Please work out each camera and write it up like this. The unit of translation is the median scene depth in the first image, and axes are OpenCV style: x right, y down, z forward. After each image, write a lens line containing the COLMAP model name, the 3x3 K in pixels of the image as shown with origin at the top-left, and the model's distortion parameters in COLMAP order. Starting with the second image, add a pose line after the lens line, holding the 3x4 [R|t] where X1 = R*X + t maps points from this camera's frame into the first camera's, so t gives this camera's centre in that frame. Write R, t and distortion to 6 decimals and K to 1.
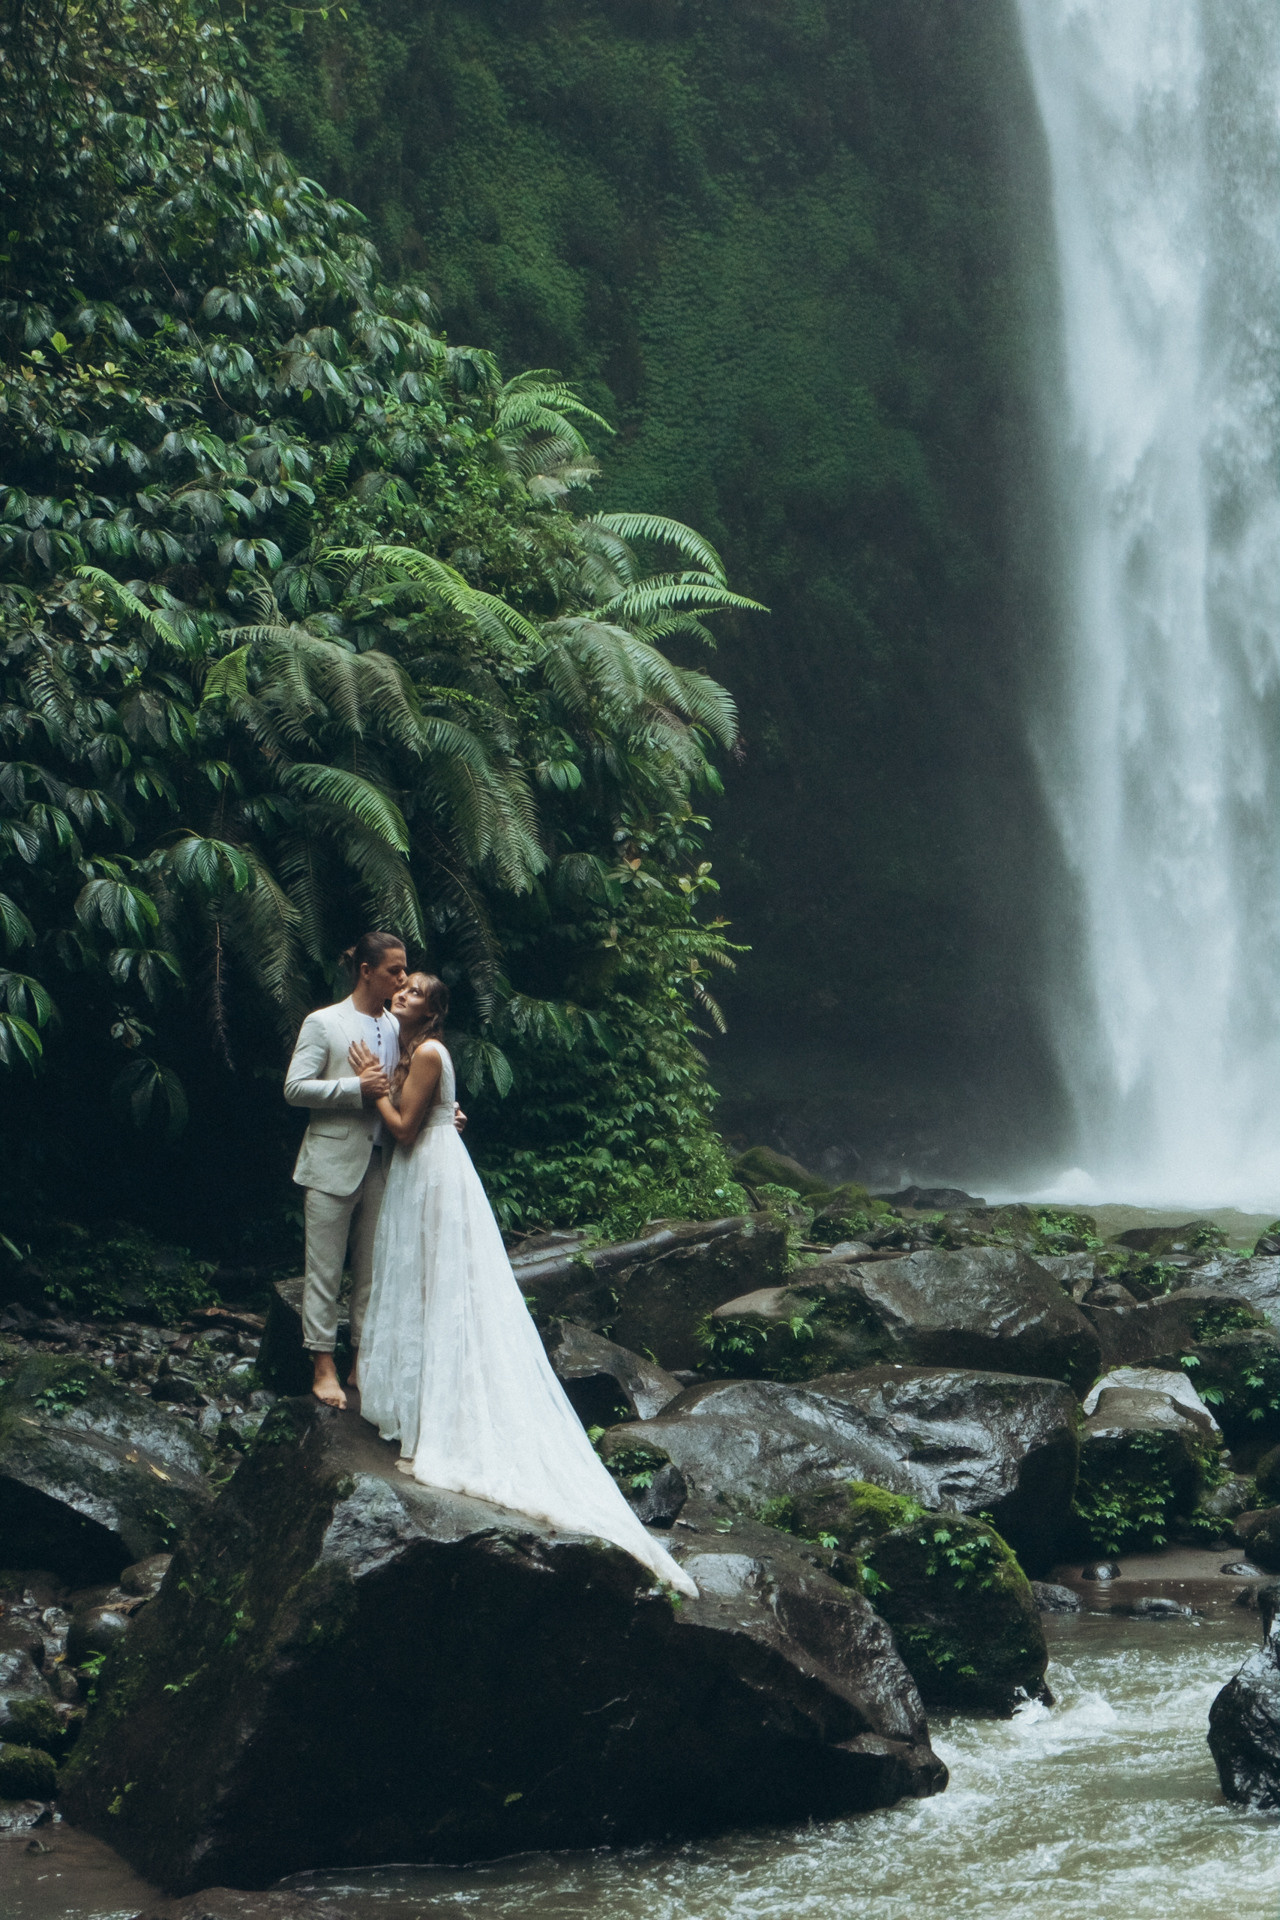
lens RADIAL K [[4028.5, 0, 641.8], [0, 4028.5, 965.7], [0, 0, 1]] dist [0.144706, 0.000000]
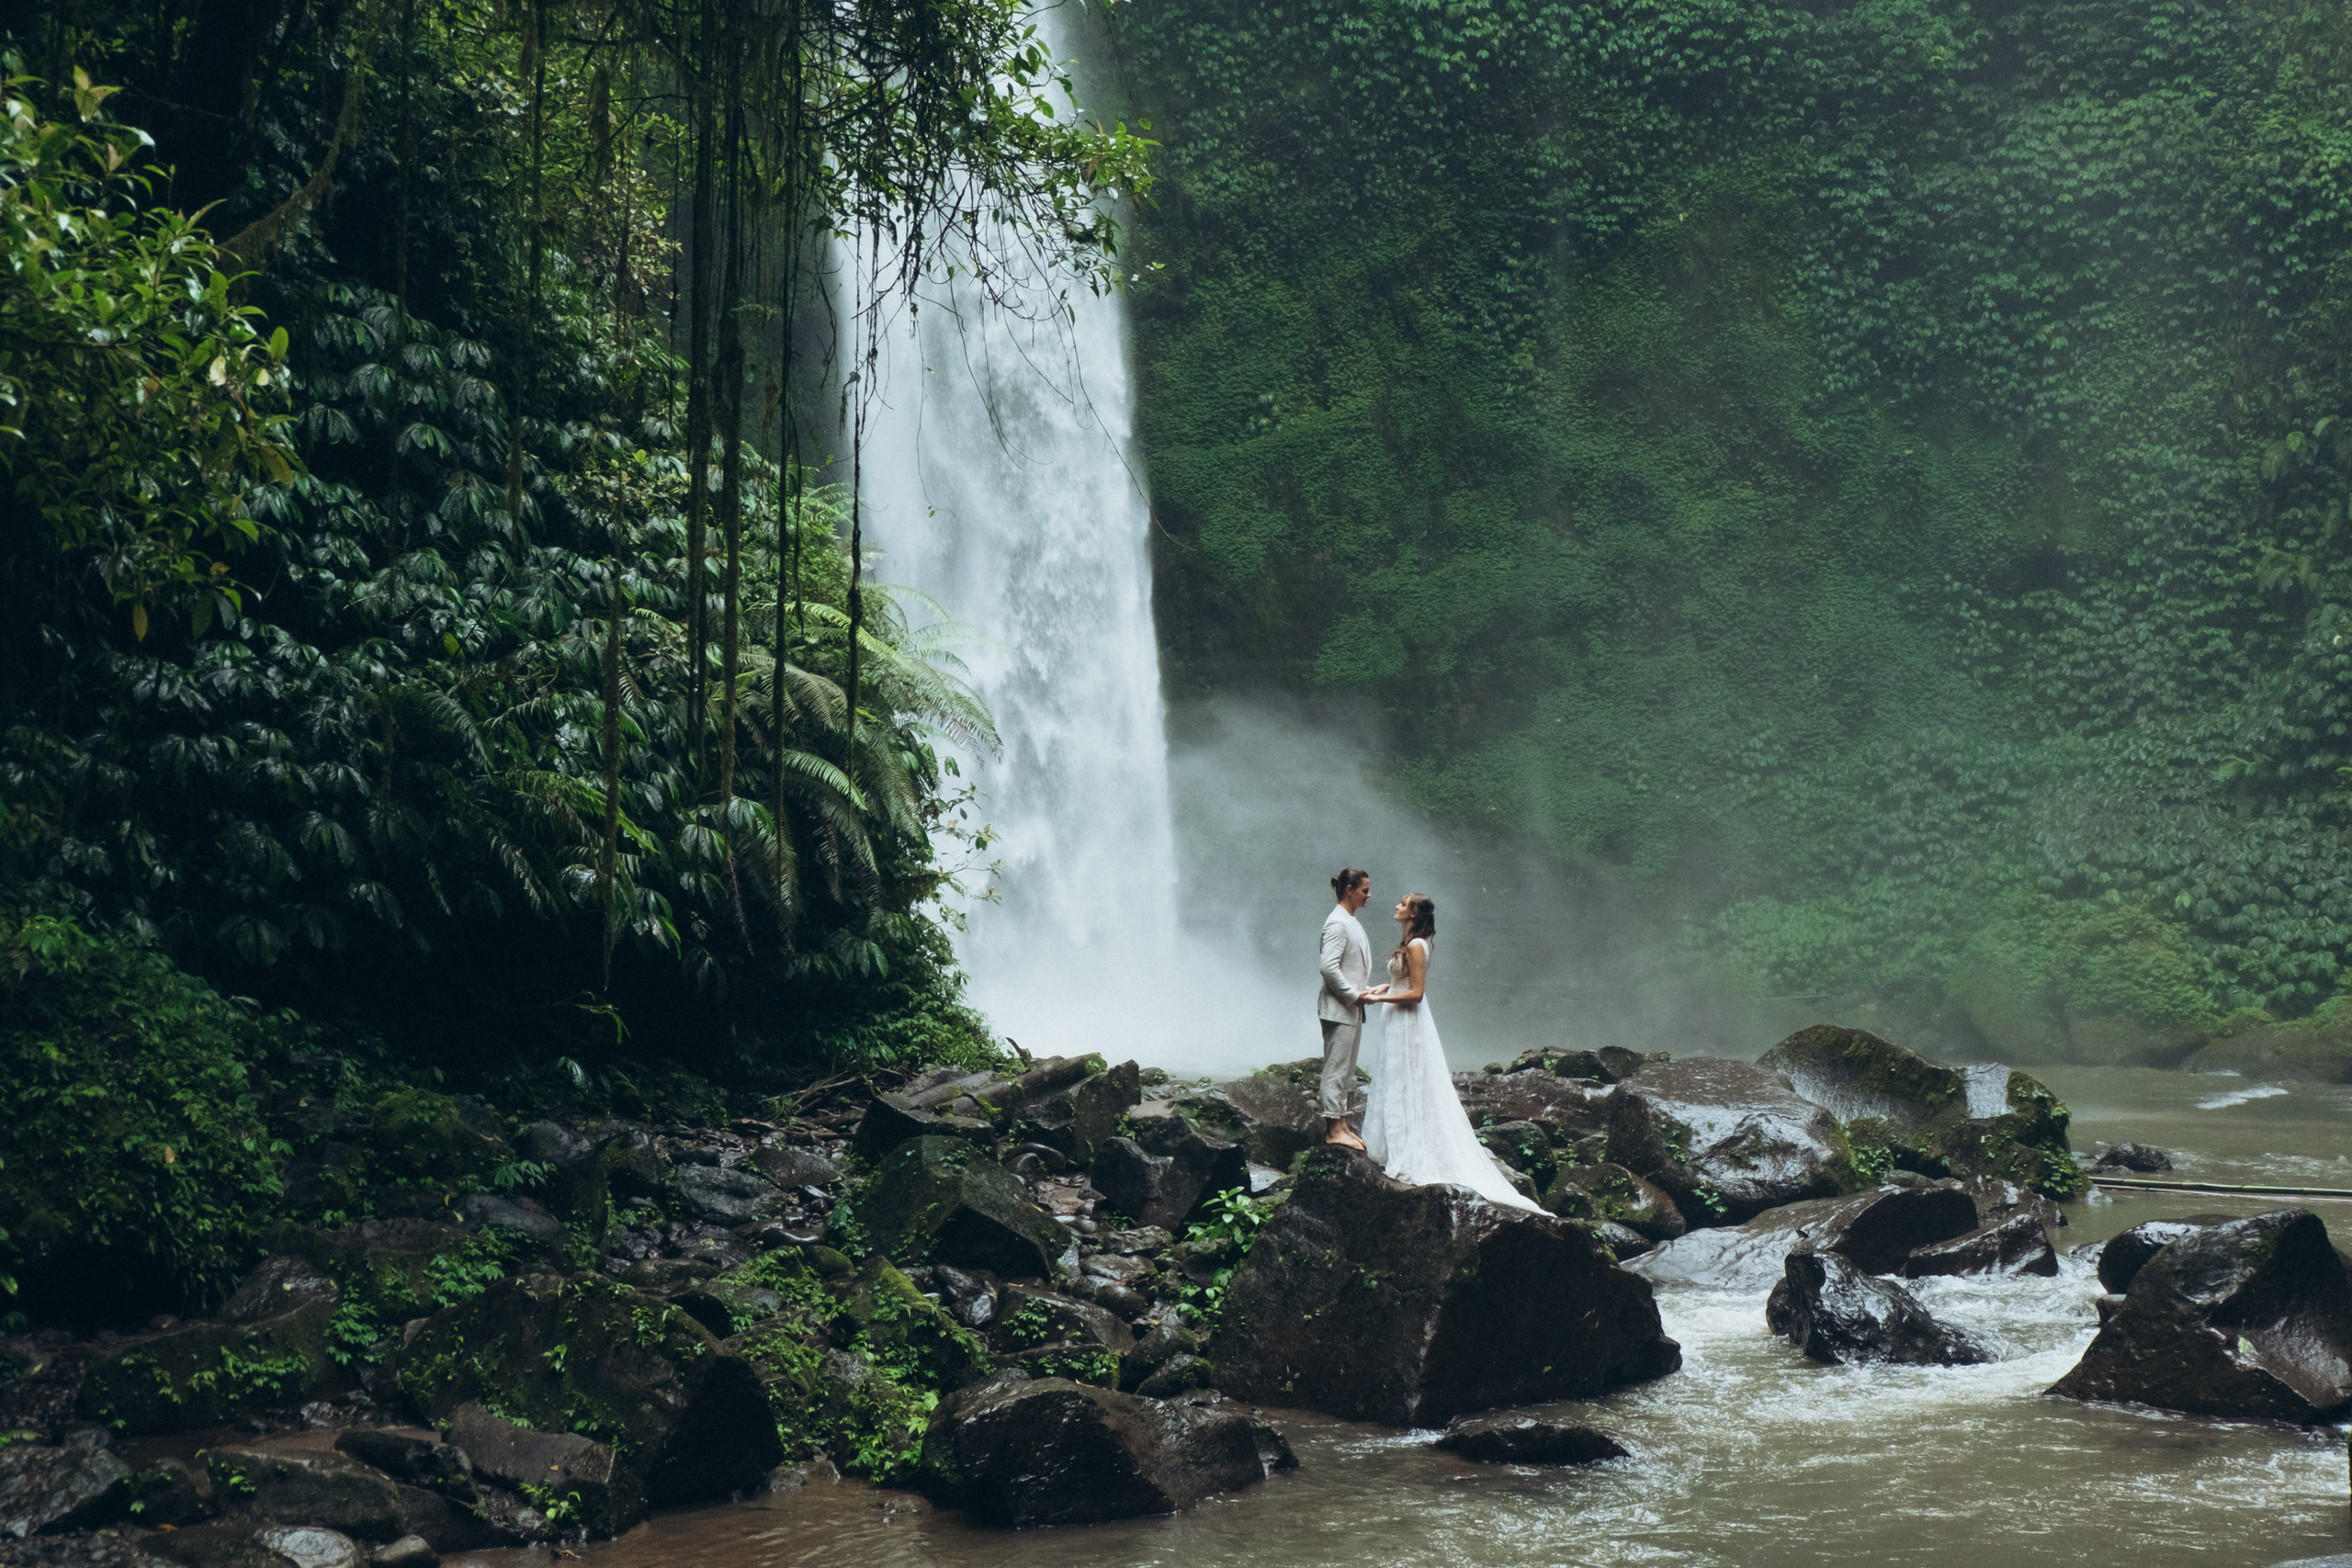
lens RADIAL K [[3025.4, 0, 1174.9], [0, 3025.4, 780.9], [0, 0, 1]] dist [0.012037, 0.000000]
pose [[0.939692, 0.033551, 0.340373, -0.140427], [-0.020041, 0.998868, -0.043132, 0.002835], [-0.341435, 0.033709, 0.939301, -0.037589]]
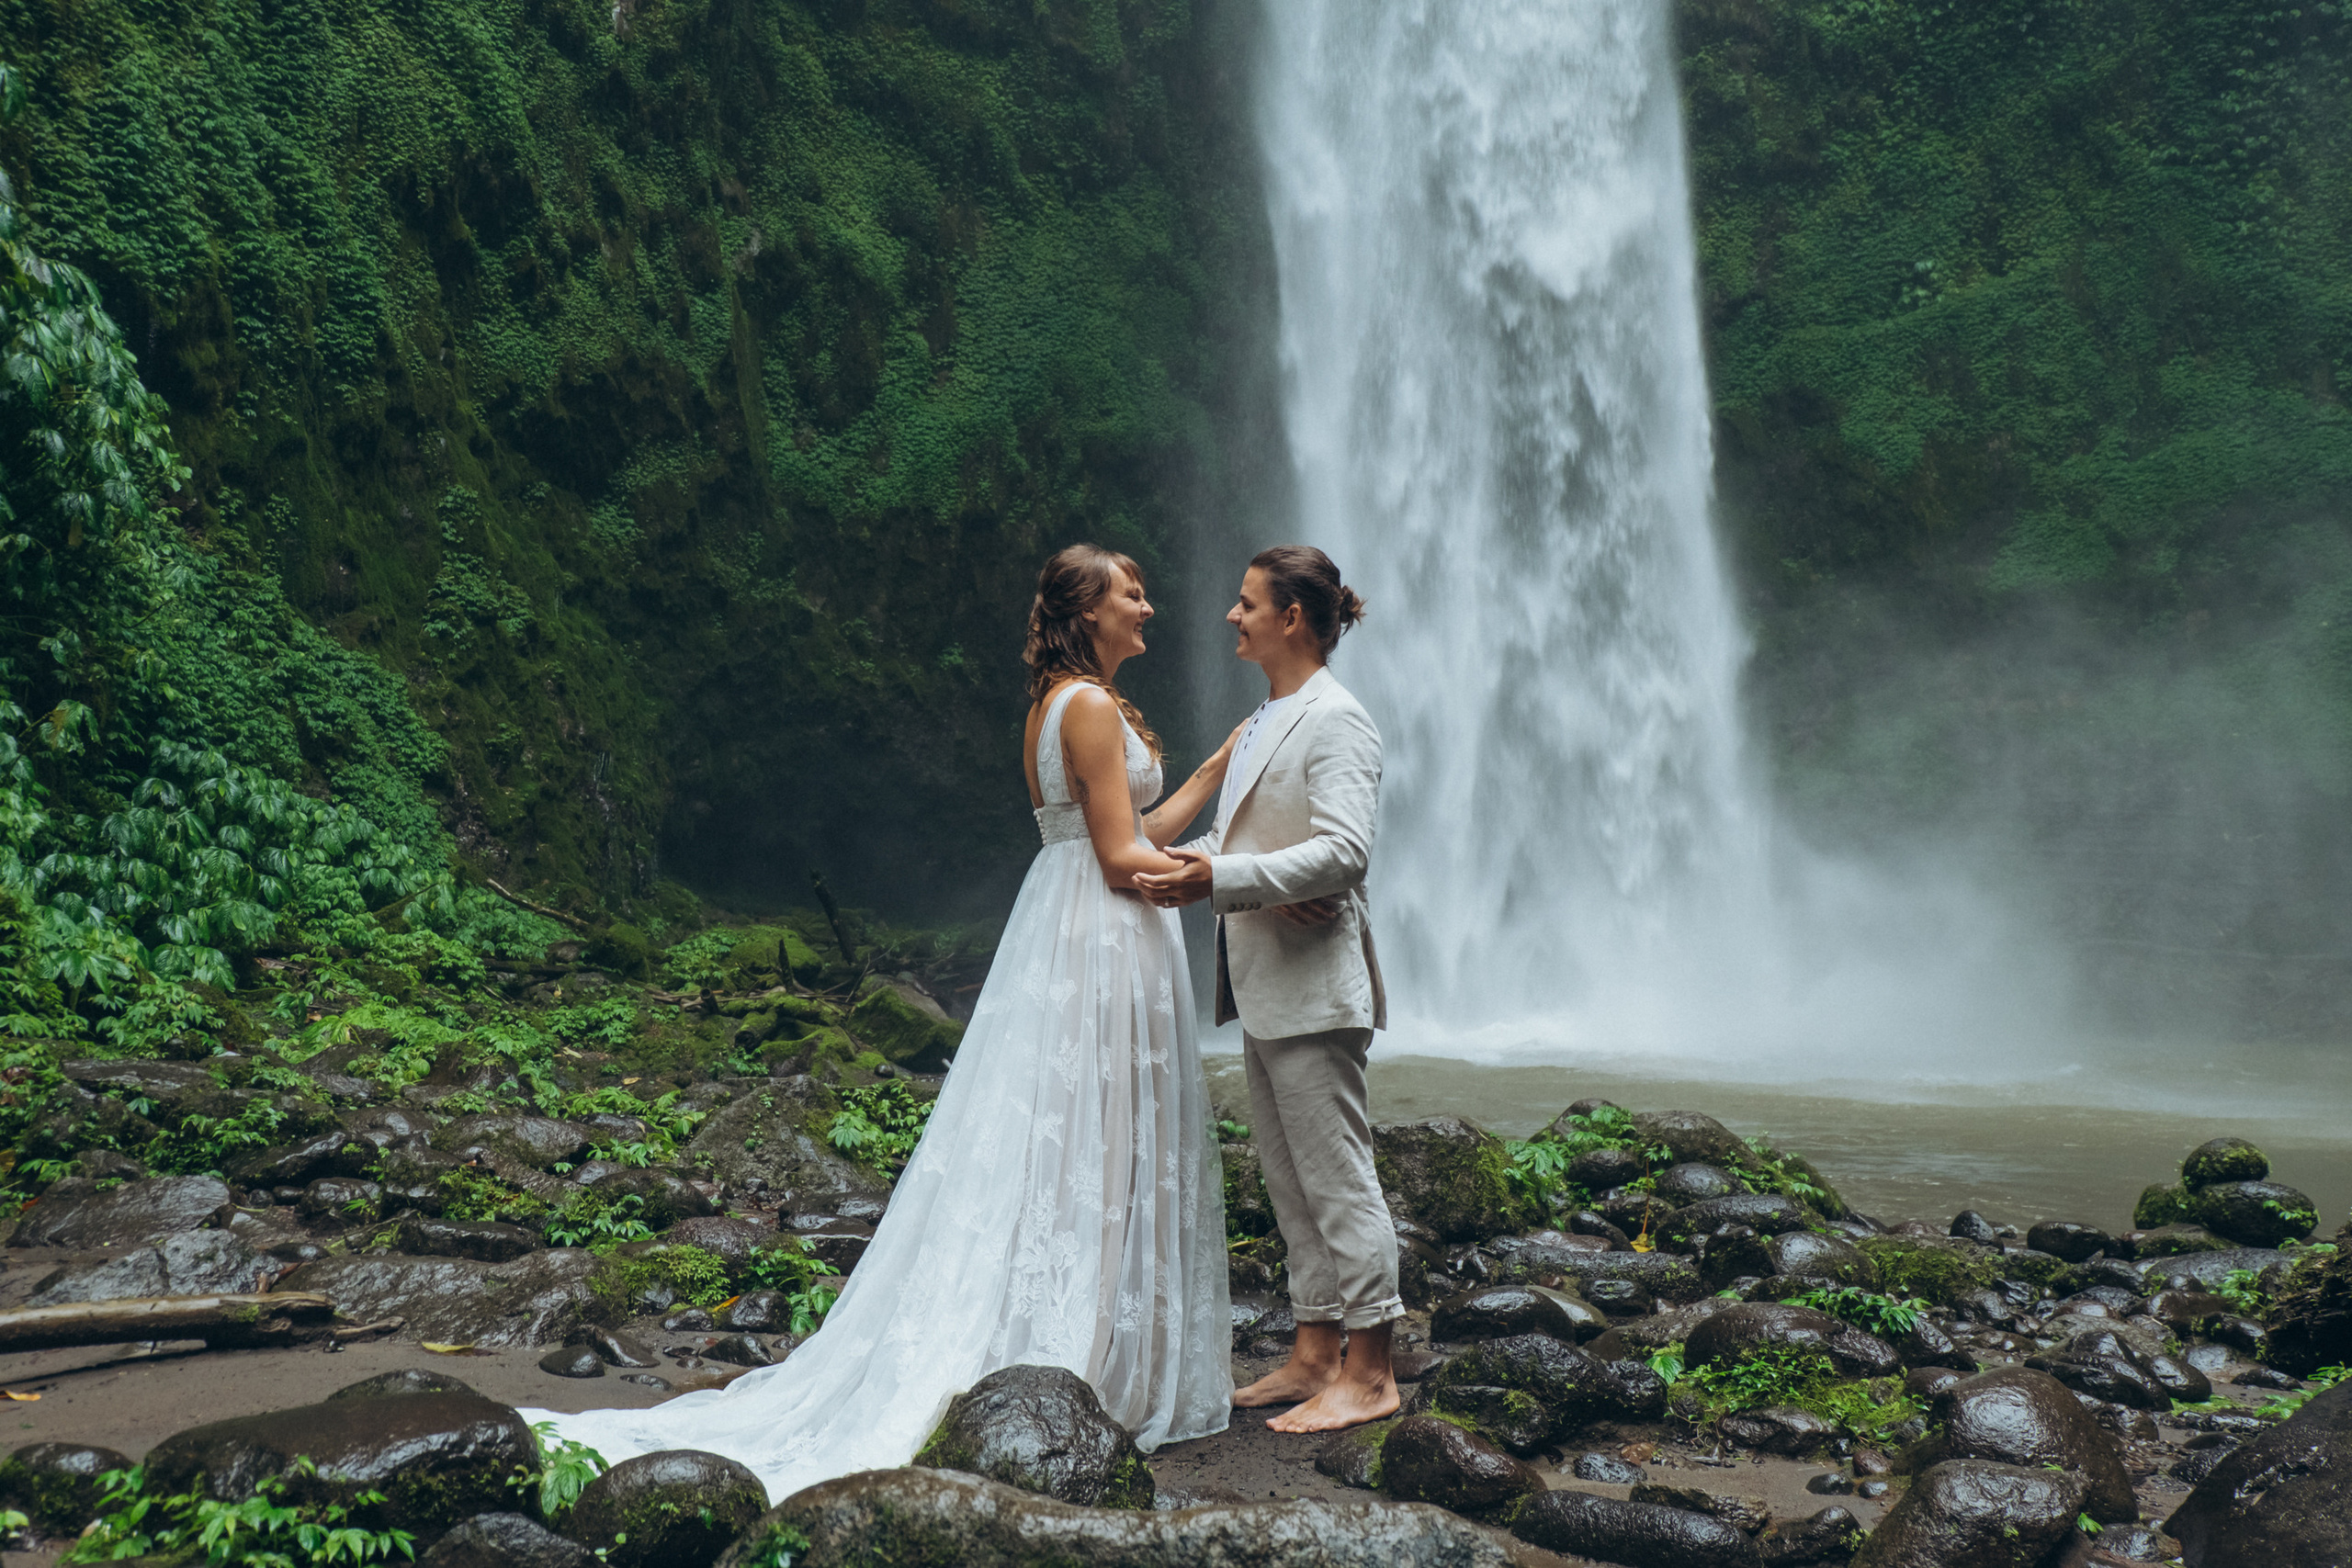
lens RADIAL K [[2121.9, 0, 1170.0], [0, 2121.9, 776.3], [0, 0, 1]] dist [-0.002254, 0.016786]
pose [[0.999798, 0.014204, -0.014238, 0.073167], [-0.015008, 0.998200, -0.058056, 0.017051], [0.013388, 0.058258, 0.998212, 0.400480]]
